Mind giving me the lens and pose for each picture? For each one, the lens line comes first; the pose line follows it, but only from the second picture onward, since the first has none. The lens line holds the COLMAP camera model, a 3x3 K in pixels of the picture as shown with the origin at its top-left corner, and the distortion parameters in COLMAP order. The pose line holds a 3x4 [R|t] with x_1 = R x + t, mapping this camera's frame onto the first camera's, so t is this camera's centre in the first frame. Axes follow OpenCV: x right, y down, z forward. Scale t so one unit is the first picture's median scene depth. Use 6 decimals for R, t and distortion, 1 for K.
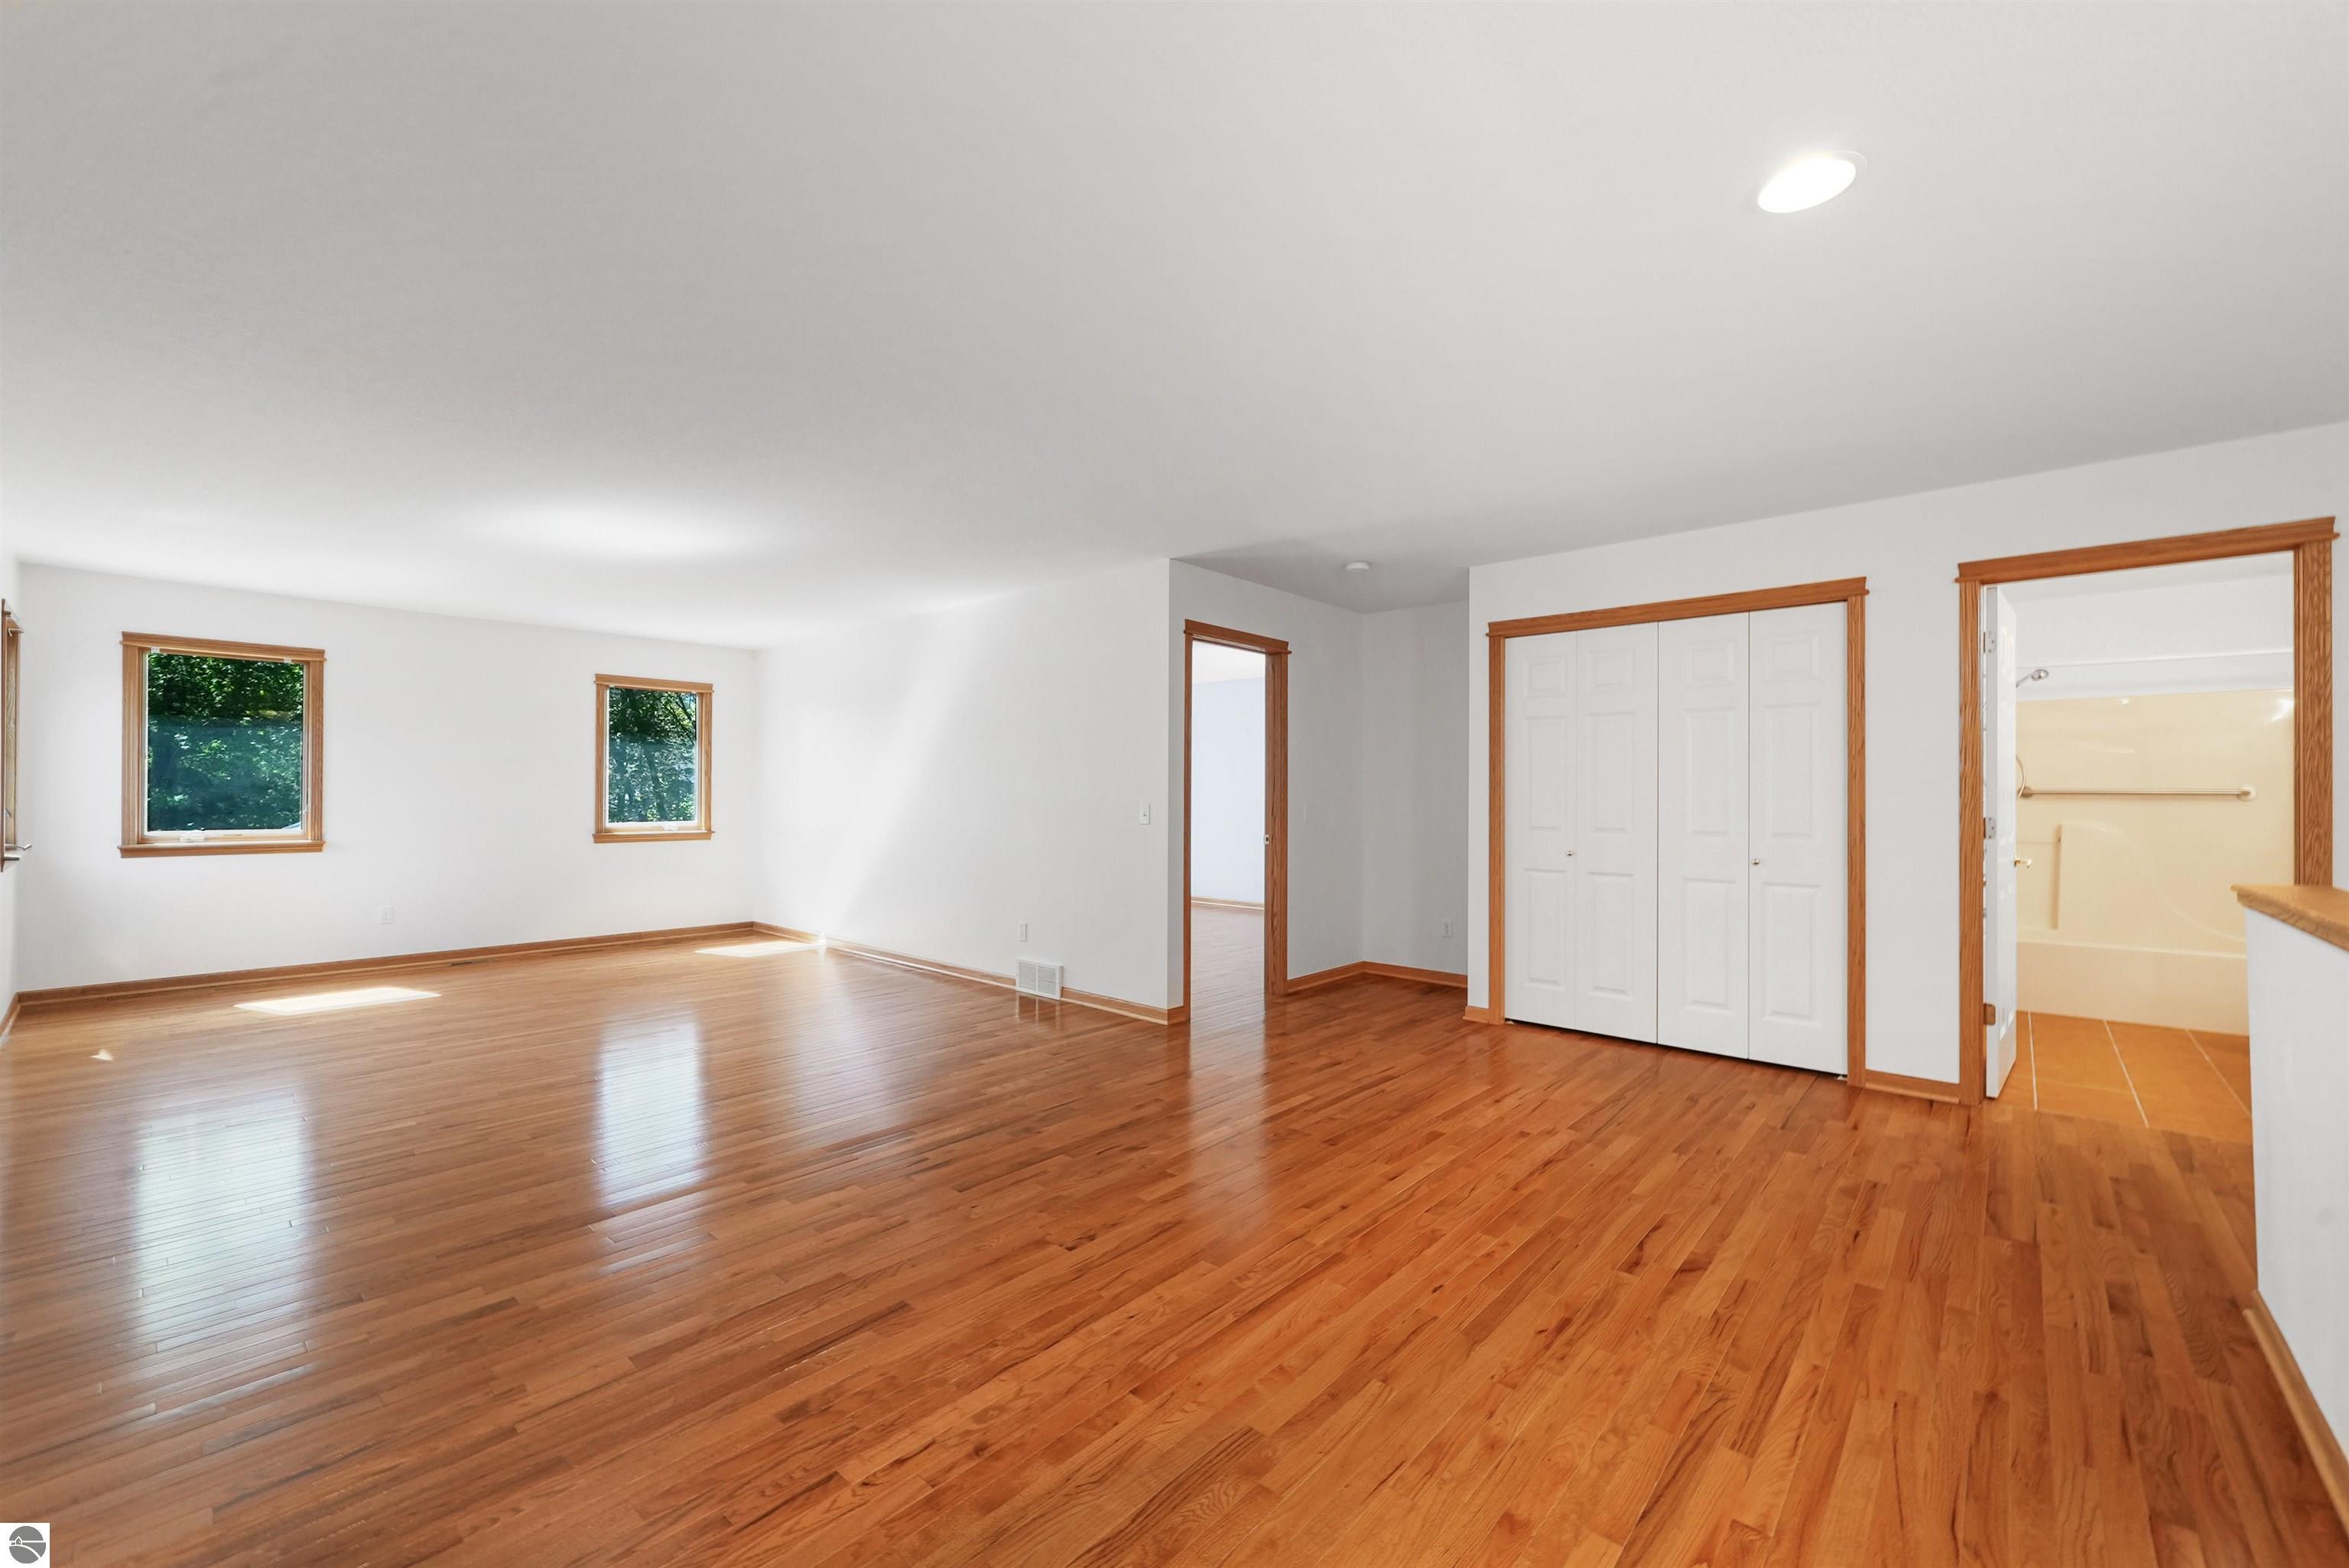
lens RADIAL K [[968.1, 0, 1176.7], [0, 968.1, 788.0], [0, 0, 1]] dist [0.001766, 0.000219]
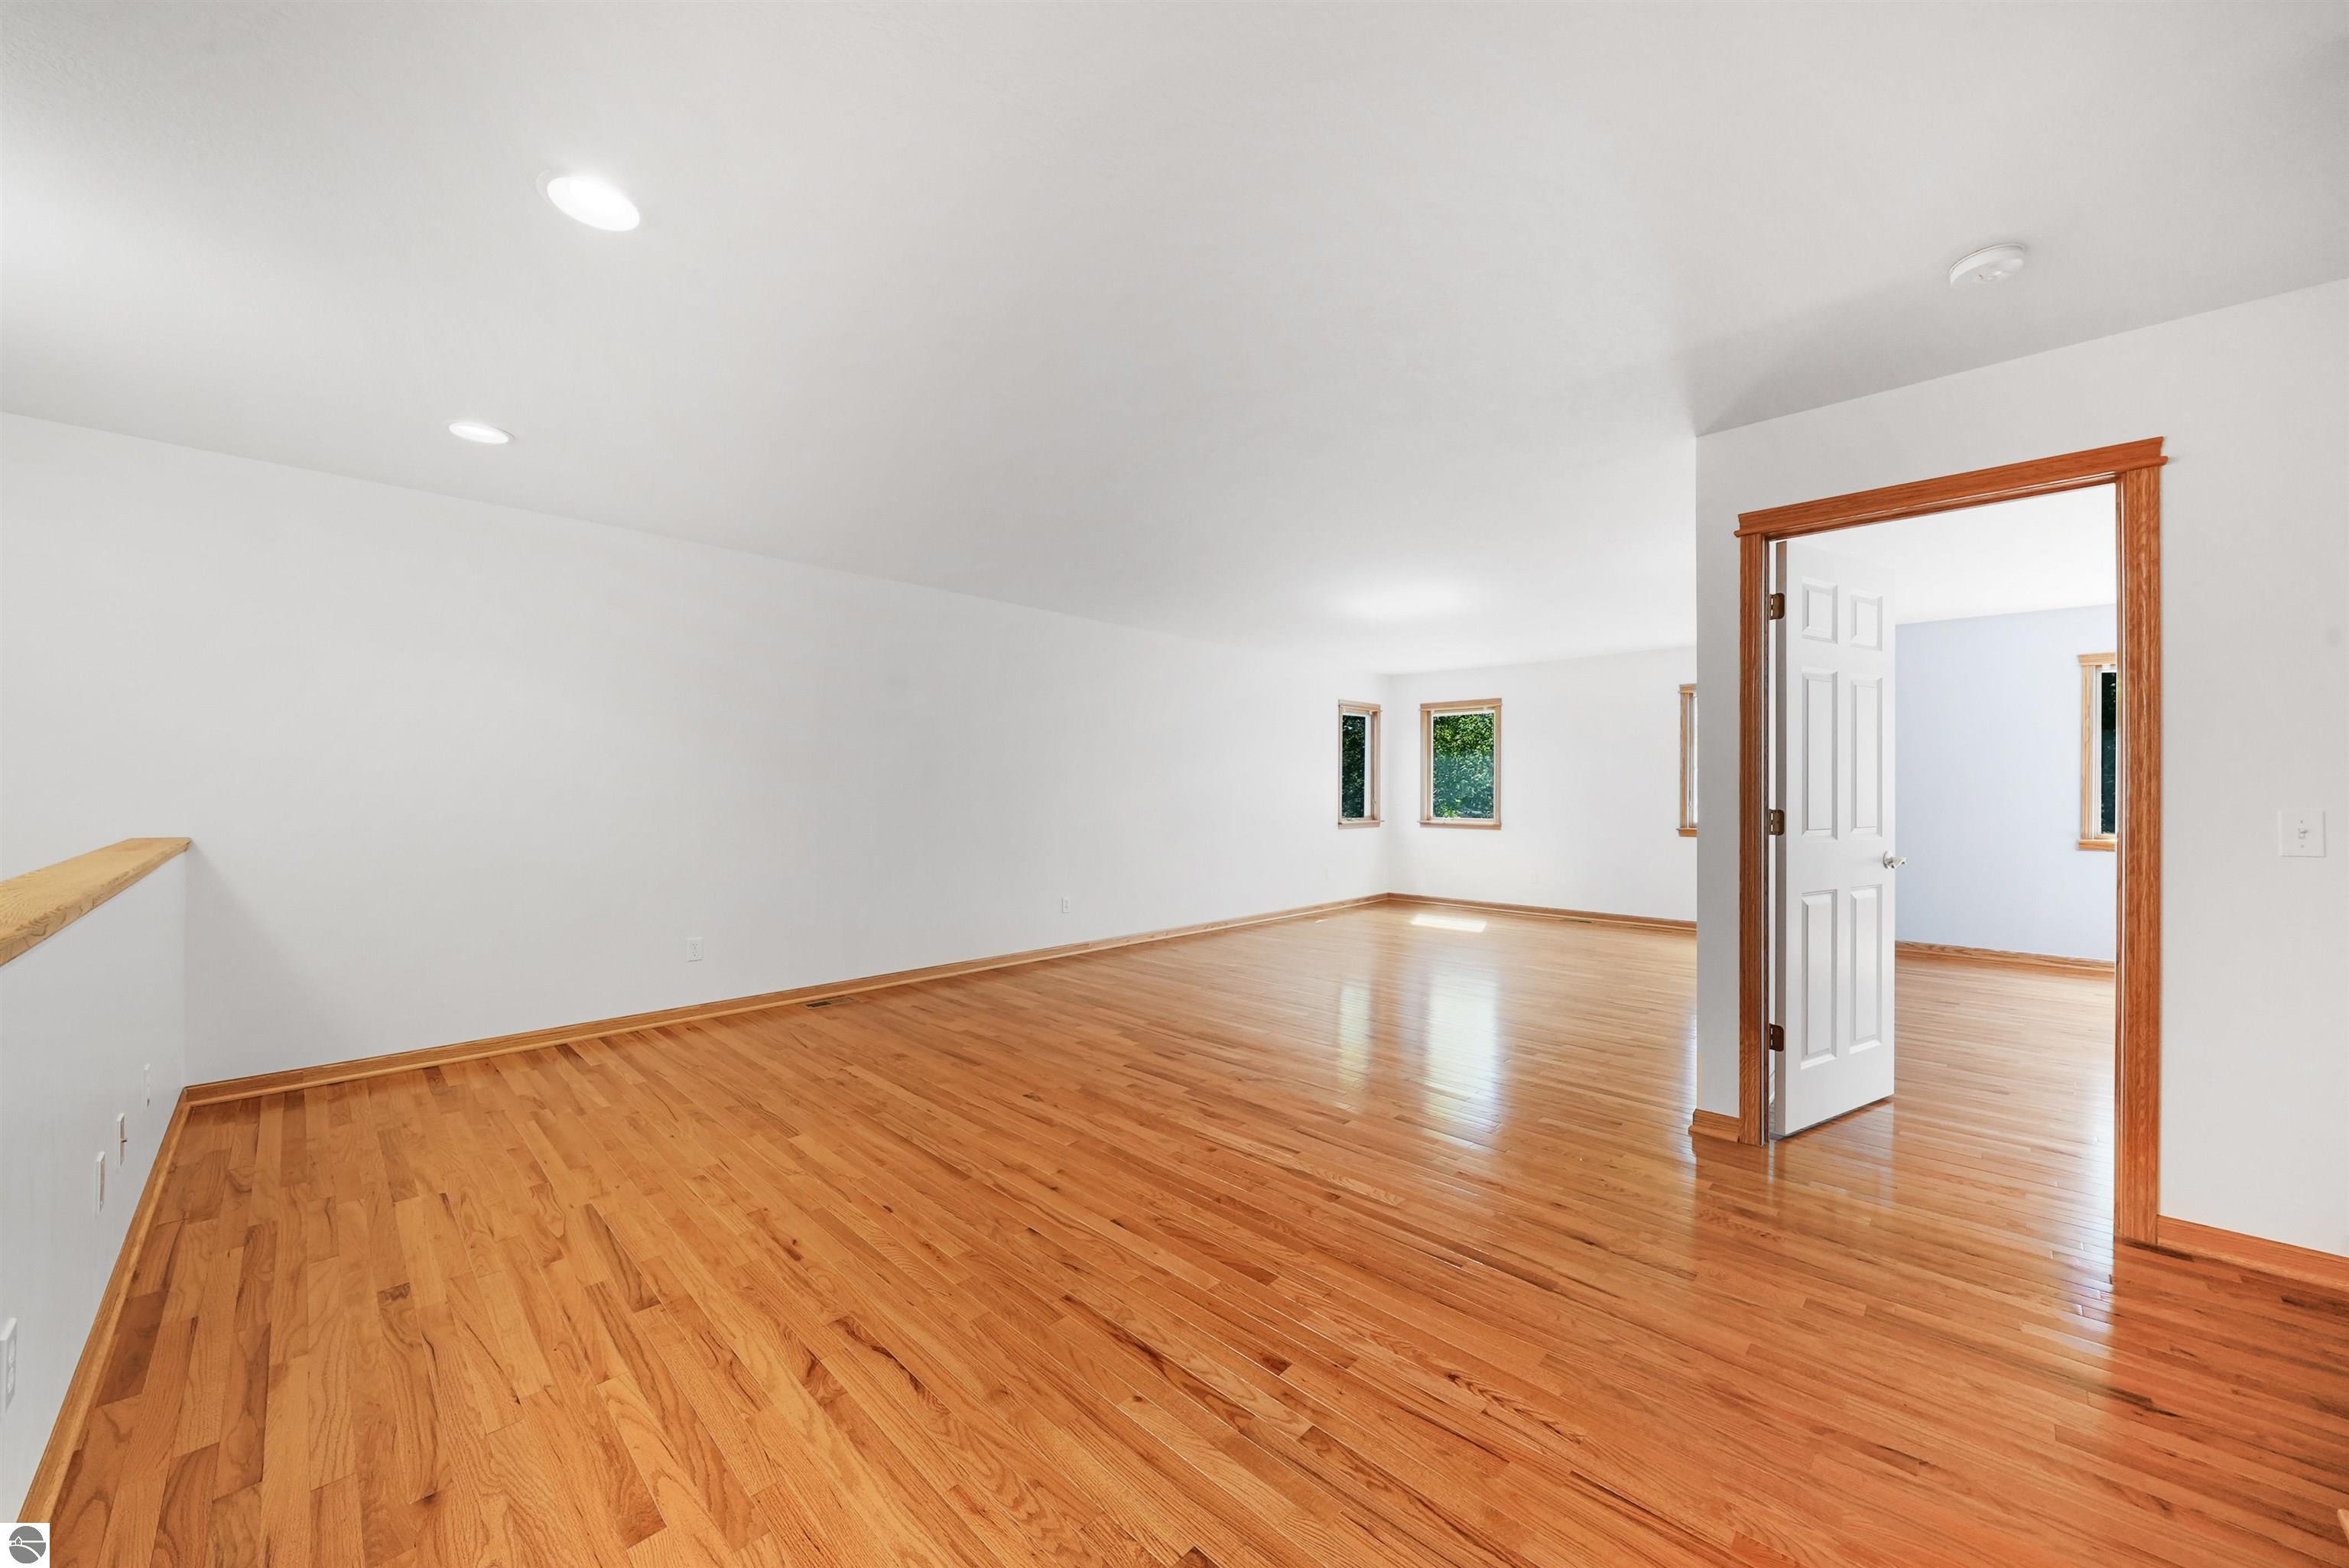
lens RADIAL K [[897.8, 0, 1174.5], [0, 897.8, 784.0], [0, 0, 1]] dist [-0.000637, -0.000420]
pose [[-0.087430, -0.014680, -0.996062, 1.019482], [0.003664, 0.999880, -0.015058, 0.021511], [0.996164, -0.004966, -0.087366, 1.115444]]
